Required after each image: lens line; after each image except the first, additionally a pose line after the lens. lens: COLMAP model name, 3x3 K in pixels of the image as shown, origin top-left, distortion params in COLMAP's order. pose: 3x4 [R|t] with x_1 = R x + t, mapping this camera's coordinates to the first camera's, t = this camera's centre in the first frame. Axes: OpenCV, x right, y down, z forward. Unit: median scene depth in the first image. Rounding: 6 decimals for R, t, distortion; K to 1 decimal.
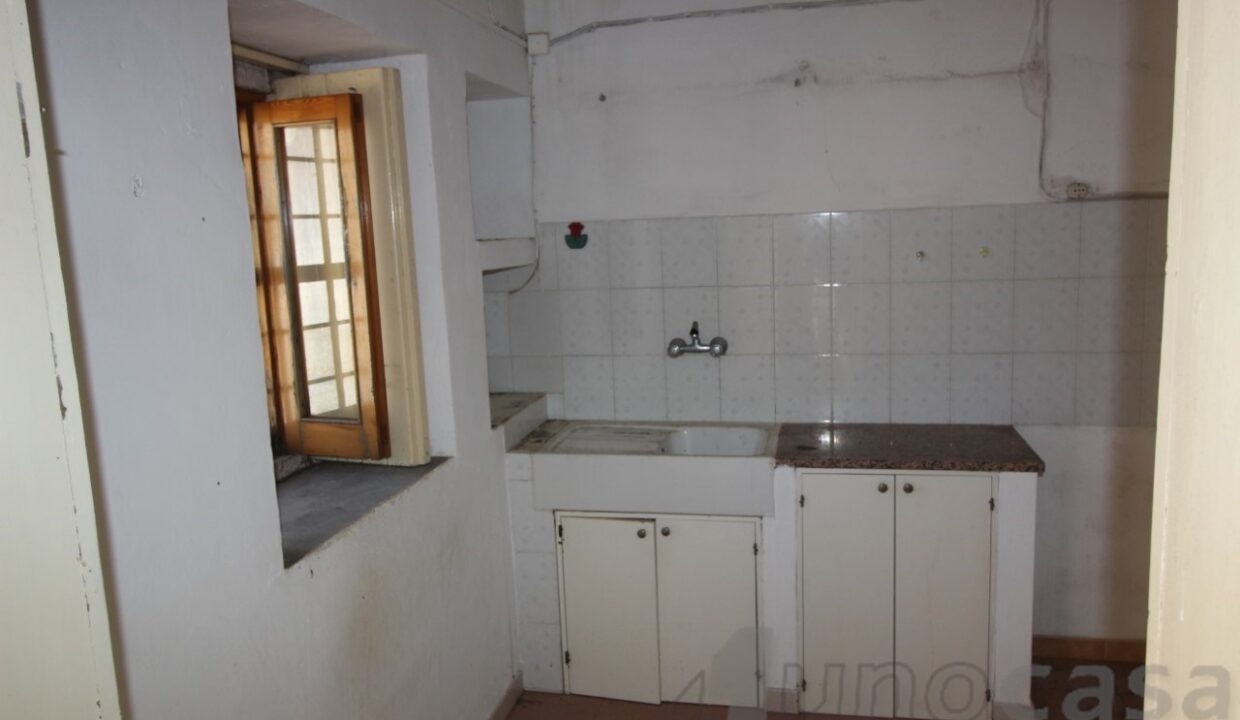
lens RADIAL K [[889.2, 0, 618.2], [0, 889.2, 354.8], [0, 0, 1]] dist [0.014355, -0.005495]
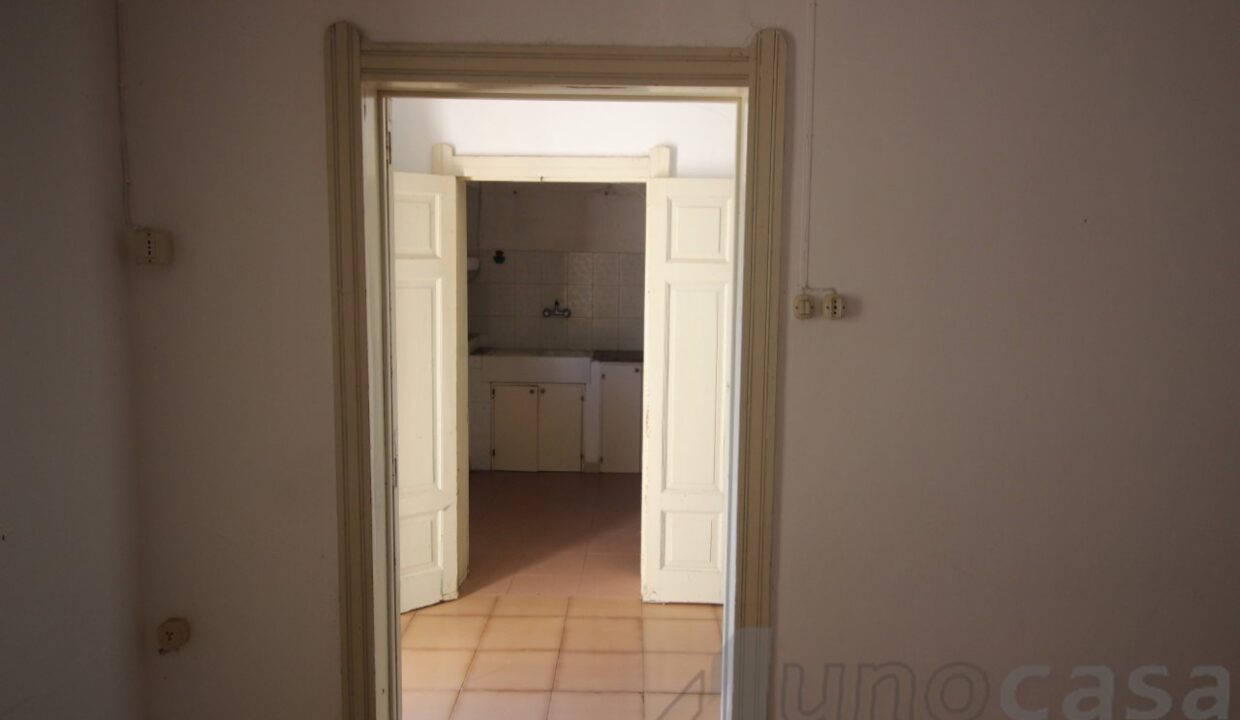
lens RADIAL K [[889.2, 0, 618.2], [0, 889.2, 354.8], [0, 0, 1]] dist [0.014355, -0.005495]
pose [[0.979526, 0.030122, 0.199053, -0.202896], [-0.023705, 0.999122, -0.034544, 0.176548], [-0.199918, 0.029119, 0.979380, -1.196078]]
